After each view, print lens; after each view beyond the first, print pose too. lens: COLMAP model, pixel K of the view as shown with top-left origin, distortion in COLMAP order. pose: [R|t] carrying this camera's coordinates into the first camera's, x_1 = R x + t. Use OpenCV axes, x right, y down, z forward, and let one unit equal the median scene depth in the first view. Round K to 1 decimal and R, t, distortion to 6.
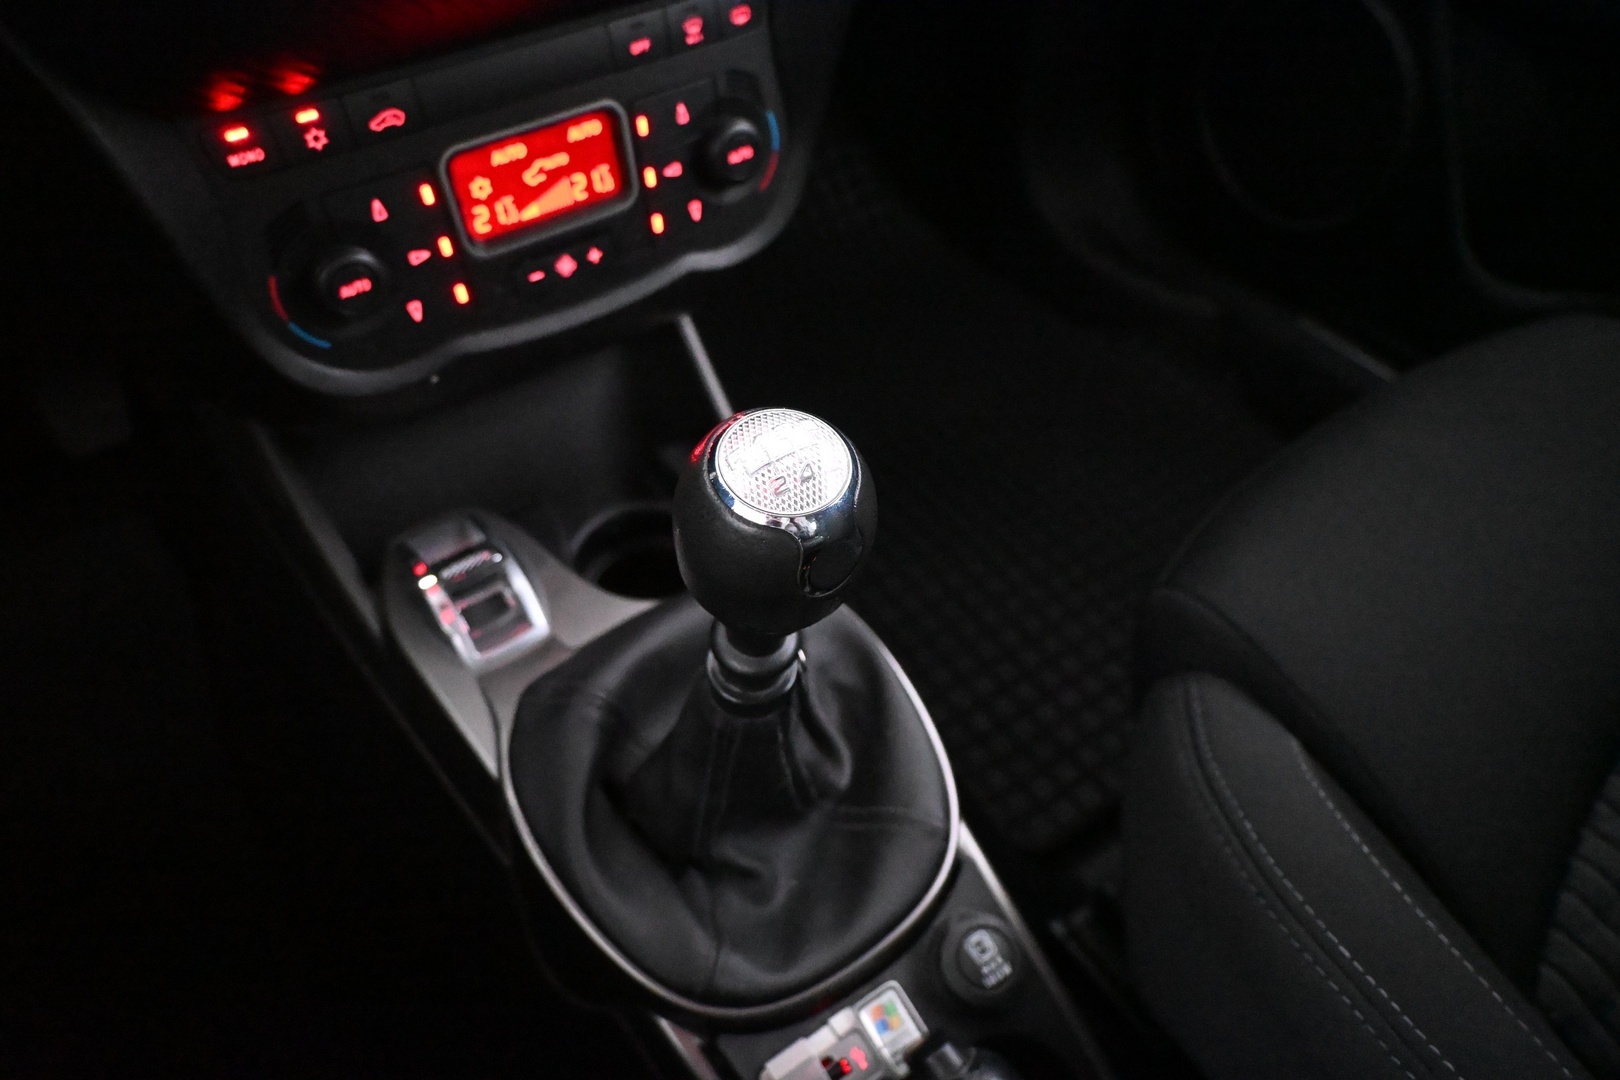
lens RADIAL K [[1180.5, 0, 815.0], [0, 1180.5, 539.4], [0, 0, 1]] dist [-0.014772, 0.005832]
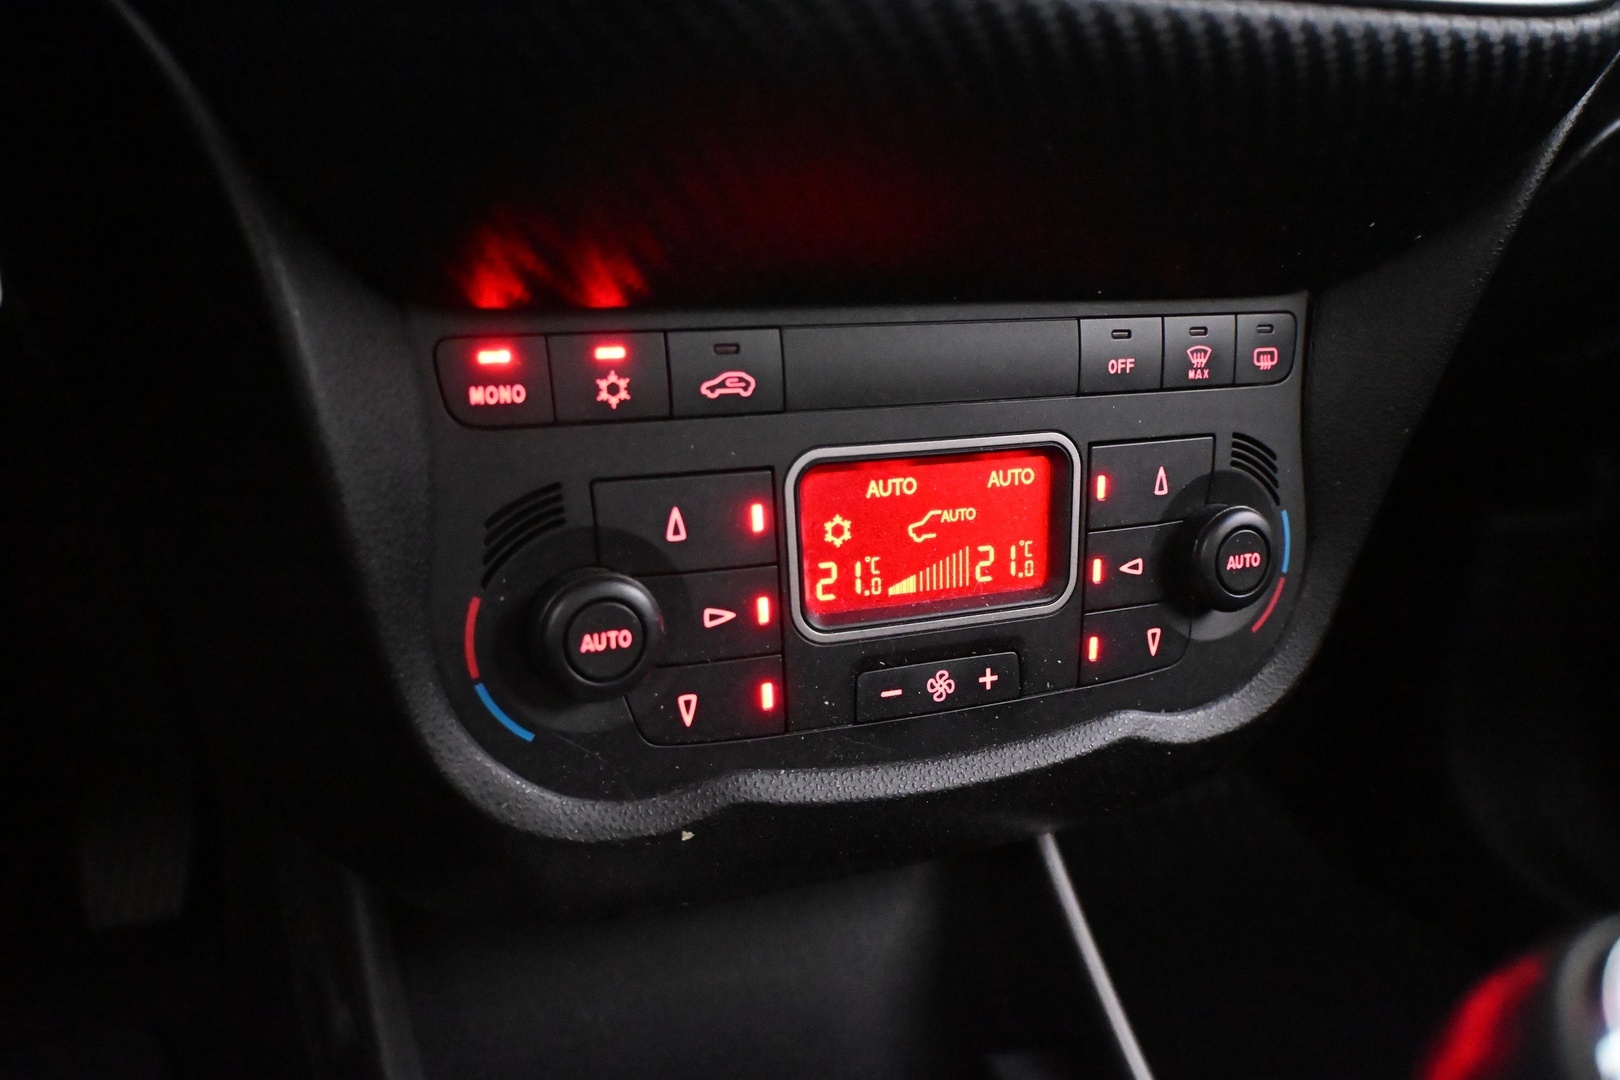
lens RADIAL K [[1373.6, 0, 804.4], [0, 1373.6, 536.4], [0, 0, 1]] dist [-0.017101, 0.004448]
pose [[0.978599, 0.114412, -0.171040, -0.176038], [-0.179426, 0.881378, -0.437012, 0.011734], [0.100751, 0.458348, 0.883044, 0.374423]]
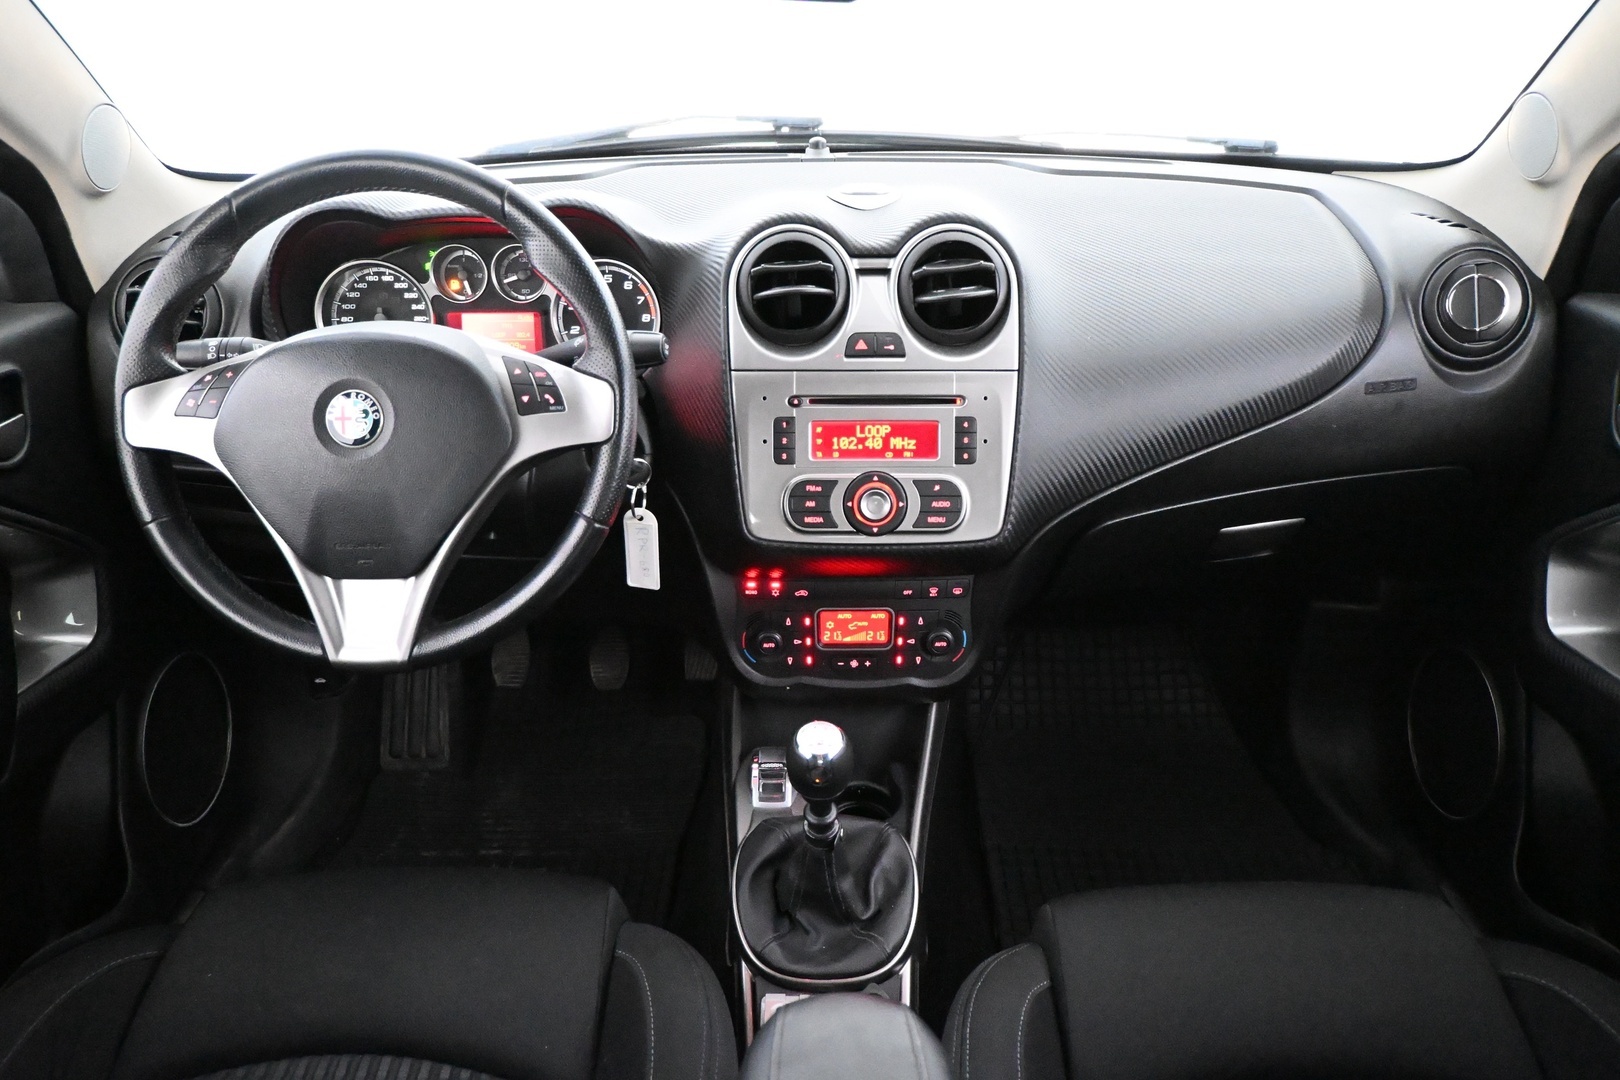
lens RADIAL K [[1196.9, 0, 811.0], [0, 1196.9, 538.4], [0, 0, 1]] dist [0.014250, 0.003526]
pose [[0.811649, 0.257963, -0.524100, 0.971056], [-0.415223, 0.885852, -0.207018, 0.088050], [0.410872, 0.385644, 0.826113, -1.204557]]
